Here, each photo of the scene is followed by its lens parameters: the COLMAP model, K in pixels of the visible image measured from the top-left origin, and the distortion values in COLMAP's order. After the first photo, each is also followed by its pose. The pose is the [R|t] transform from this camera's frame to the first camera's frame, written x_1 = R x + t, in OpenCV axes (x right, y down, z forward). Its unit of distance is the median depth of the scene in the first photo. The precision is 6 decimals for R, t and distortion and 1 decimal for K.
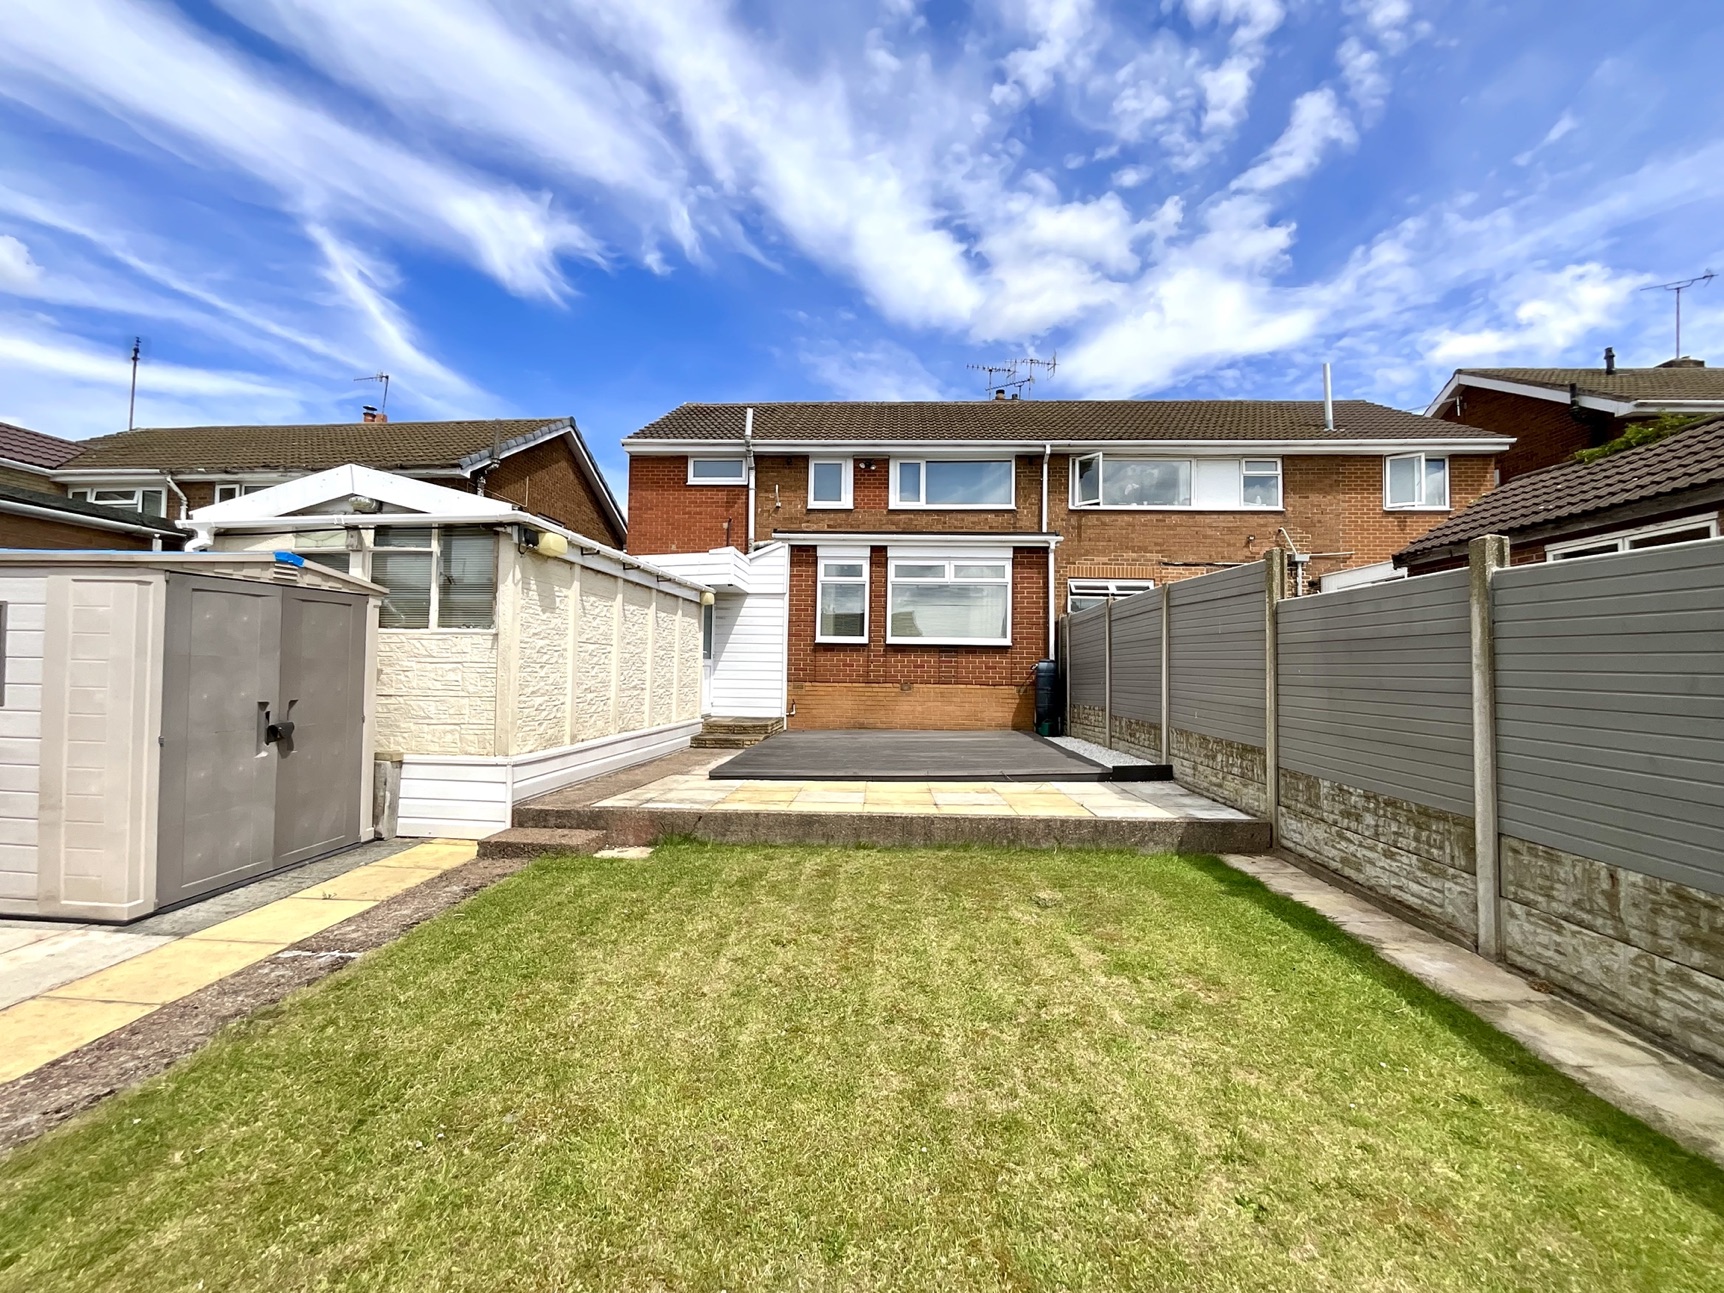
lens RADIAL K [[709.6, 0, 860.3], [0, 709.6, 648.3], [0, 0, 1]] dist [0.002358, -0.000890]
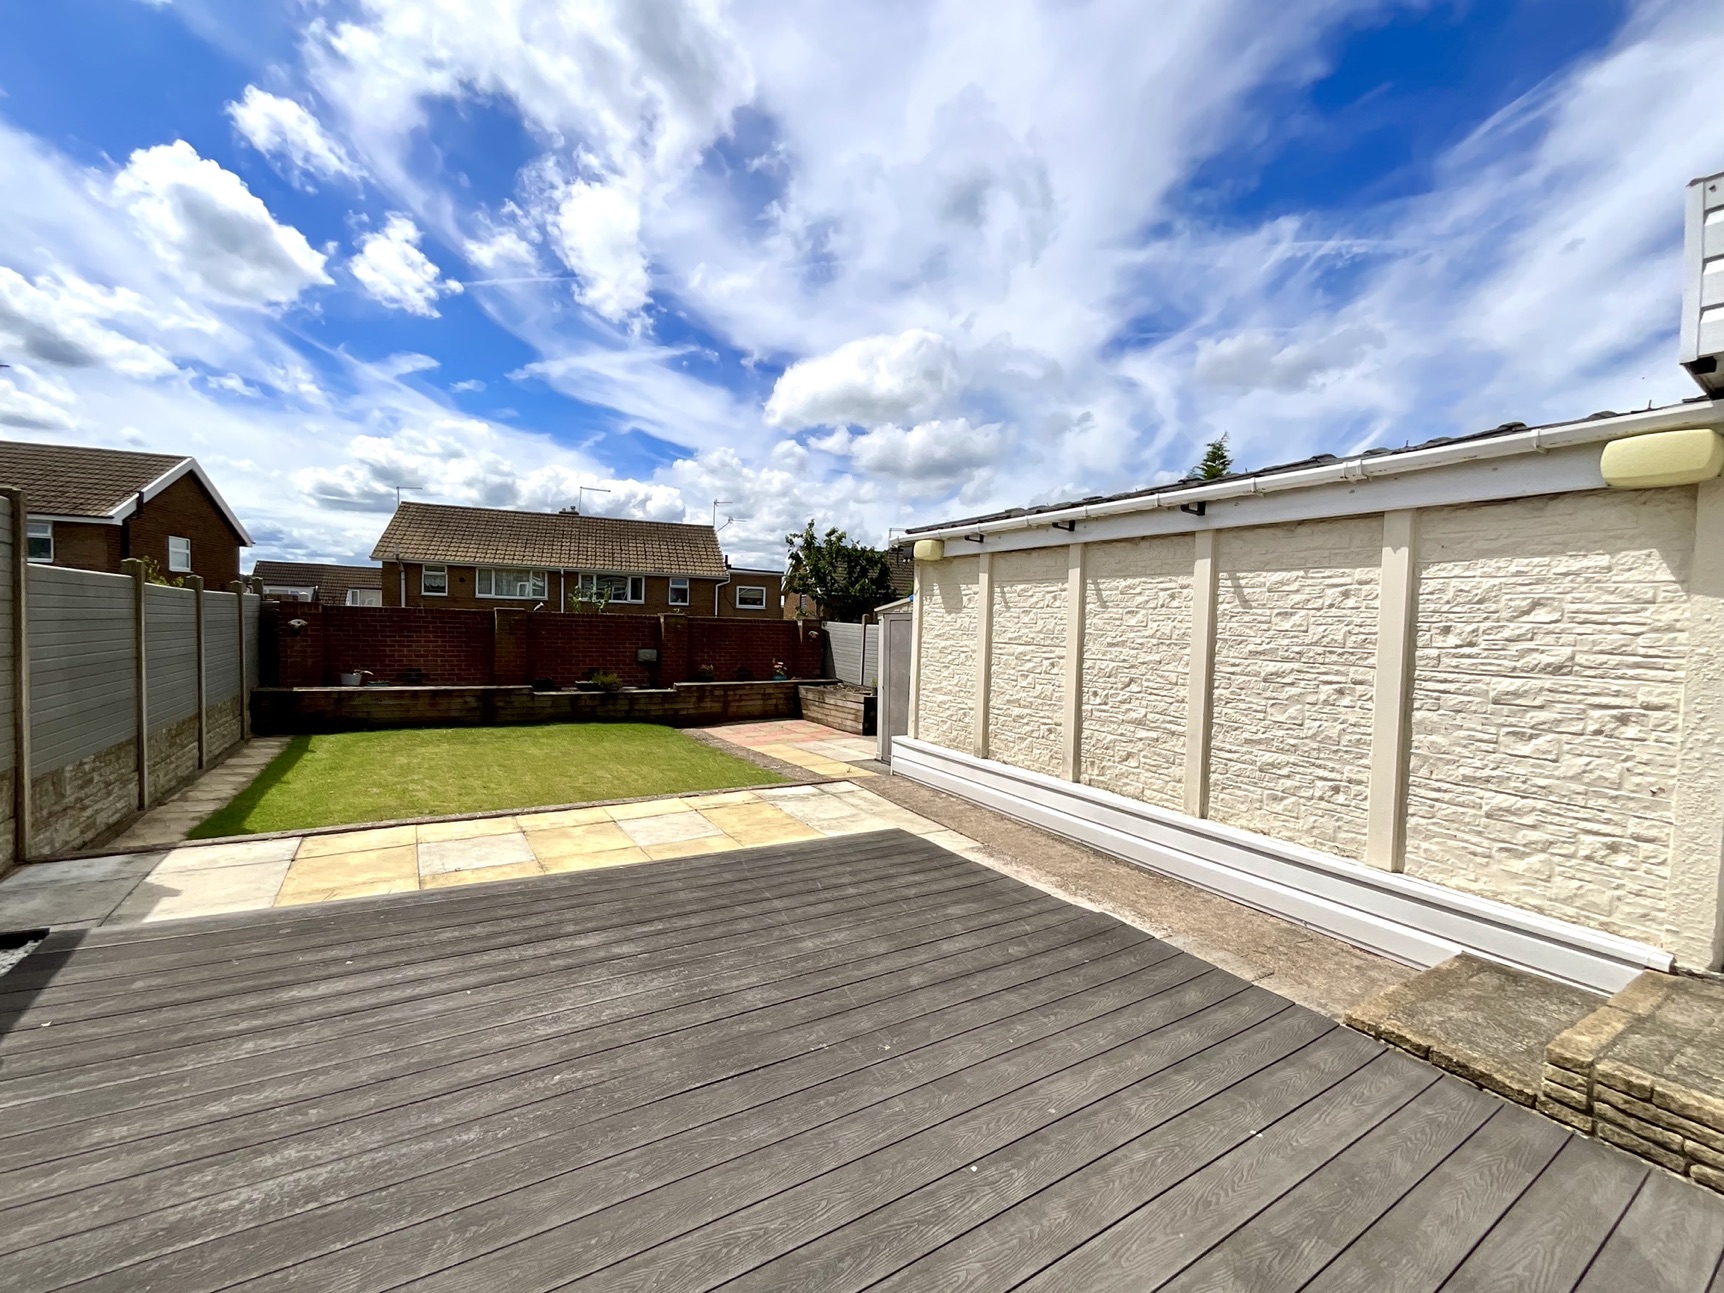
lens RADIAL K [[709.6, 0, 865.6], [0, 709.6, 653.0], [0, 0, 1]] dist [0.002358, -0.000890]
pose [[-0.812350, -0.014779, -0.582983, 0.249046], [-0.023034, 0.999712, 0.006754, 0.001988], [0.582715, 0.018915, -0.812457, 1.763350]]
